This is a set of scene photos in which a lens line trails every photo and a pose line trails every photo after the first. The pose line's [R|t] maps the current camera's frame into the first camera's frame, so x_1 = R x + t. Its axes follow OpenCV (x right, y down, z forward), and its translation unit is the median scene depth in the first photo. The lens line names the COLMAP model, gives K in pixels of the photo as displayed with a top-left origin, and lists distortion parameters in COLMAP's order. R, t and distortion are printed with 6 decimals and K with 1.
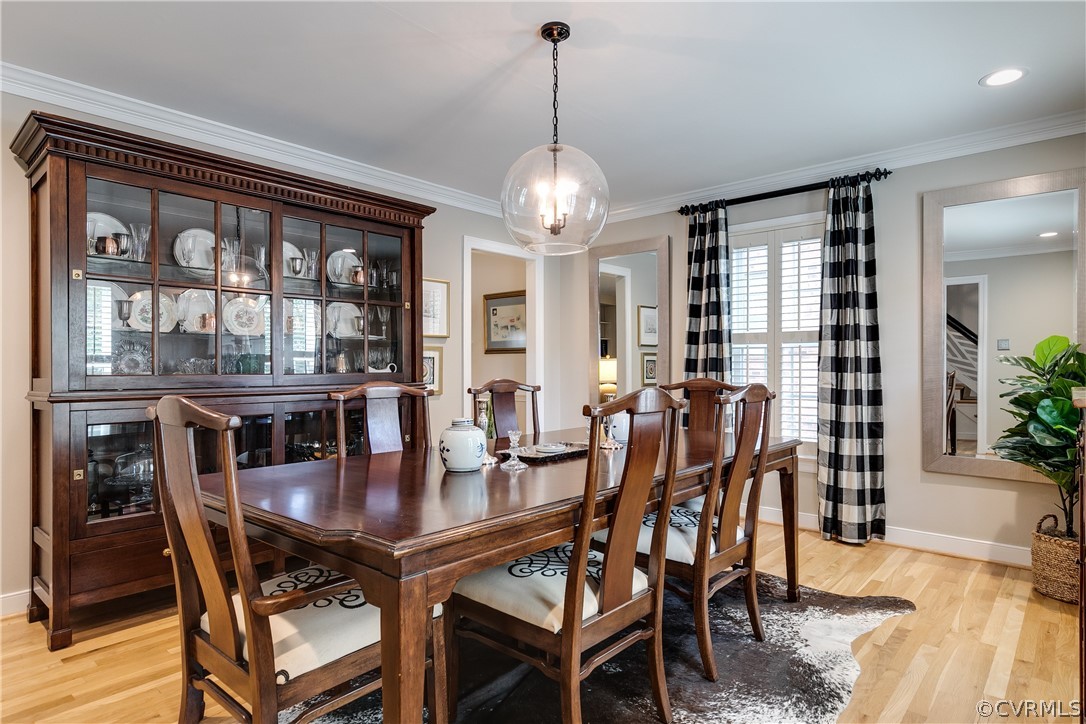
lens RADIAL K [[610.3, 0, 537.8], [0, 610.3, 366.6], [0, 0, 1]] dist [0.009136, -0.000430]
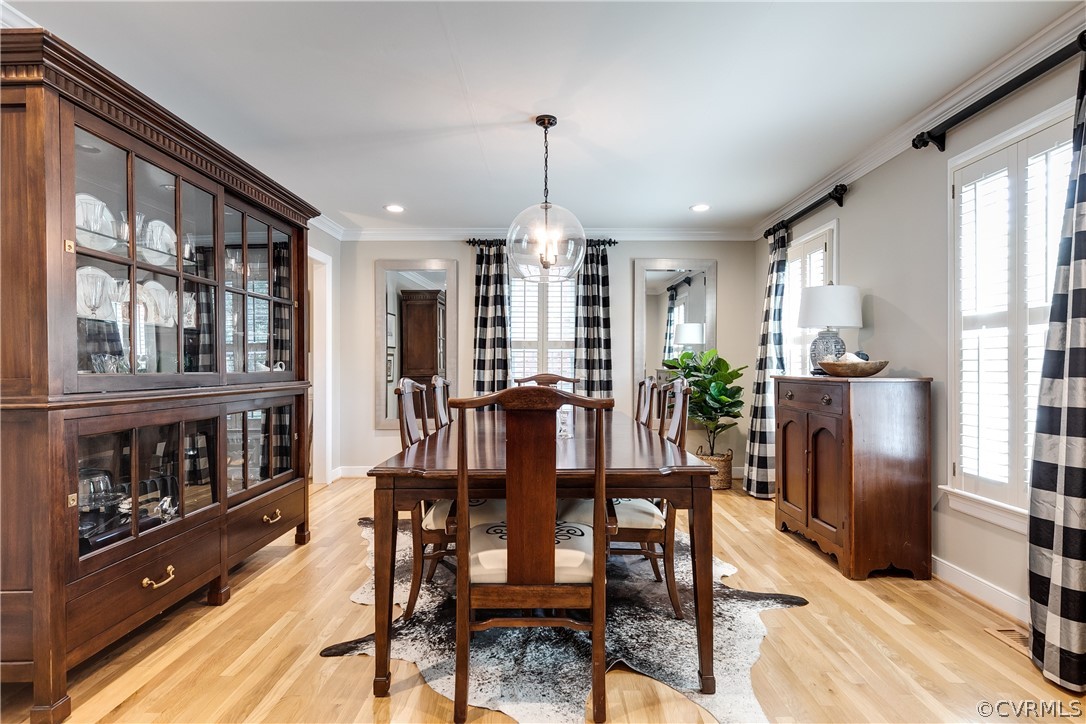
lens RADIAL K [[567.2, 0, 534.3], [0, 567.2, 363.1], [0, 0, 1]] dist [-0.003714, 0.000999]
pose [[0.752080, 0.004122, 0.659059, -0.507285], [0.001171, 0.999971, -0.007590, 0.004340], [-0.659071, 0.006480, 0.752053, 0.039998]]
